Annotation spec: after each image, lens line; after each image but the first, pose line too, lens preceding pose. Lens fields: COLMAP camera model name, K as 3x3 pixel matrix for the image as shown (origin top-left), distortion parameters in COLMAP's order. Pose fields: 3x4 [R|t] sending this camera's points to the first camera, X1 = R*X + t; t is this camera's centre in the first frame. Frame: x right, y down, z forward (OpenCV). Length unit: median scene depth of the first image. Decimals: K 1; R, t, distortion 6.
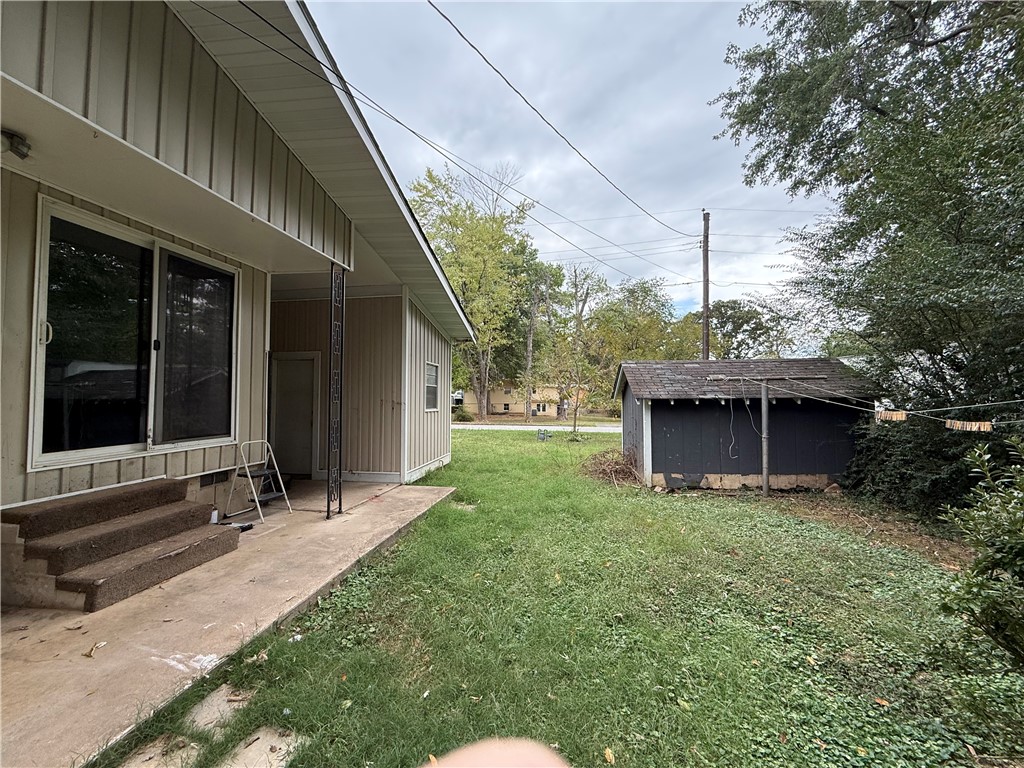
lens RADIAL K [[410.6, 0, 512.3], [0, 410.6, 382.1], [0, 0, 1]] dist [0.000622, 0.000027]
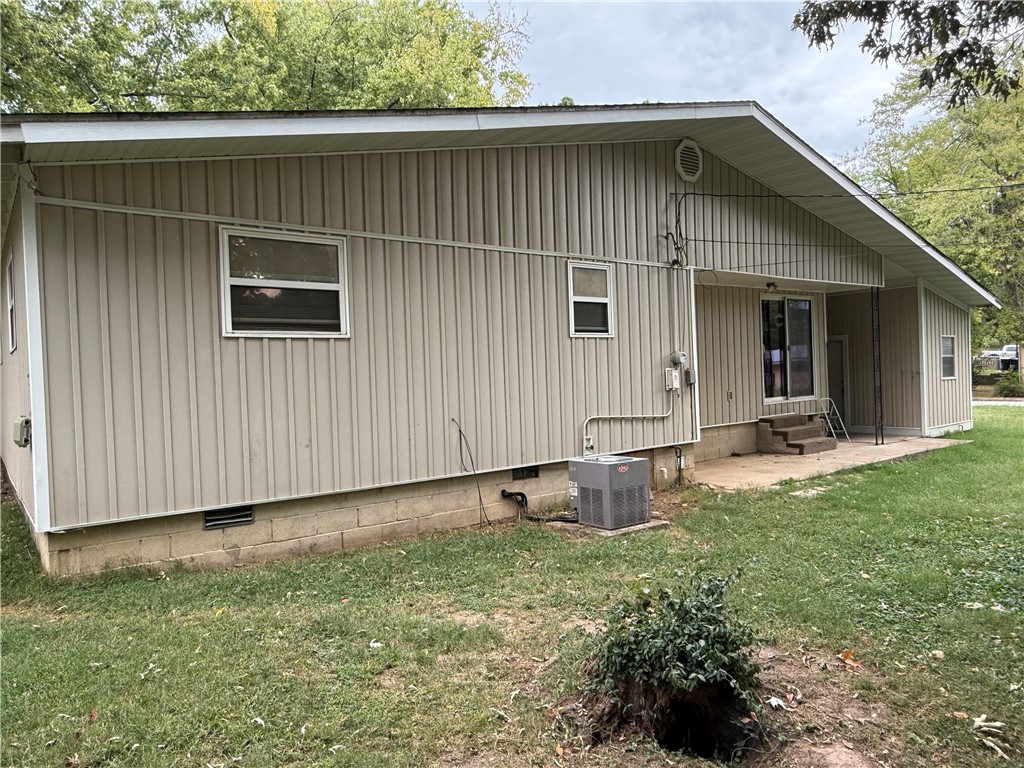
lens RADIAL K [[690.8, 0, 513.2], [0, 690.8, 383.1], [0, 0, 1]] dist [-0.002623, 0.000330]
pose [[0.724460, -0.017567, -0.689093, 0.380551], [0.063141, 0.997164, 0.040961, -0.110742], [0.686419, -0.073184, 0.723514, -1.868960]]
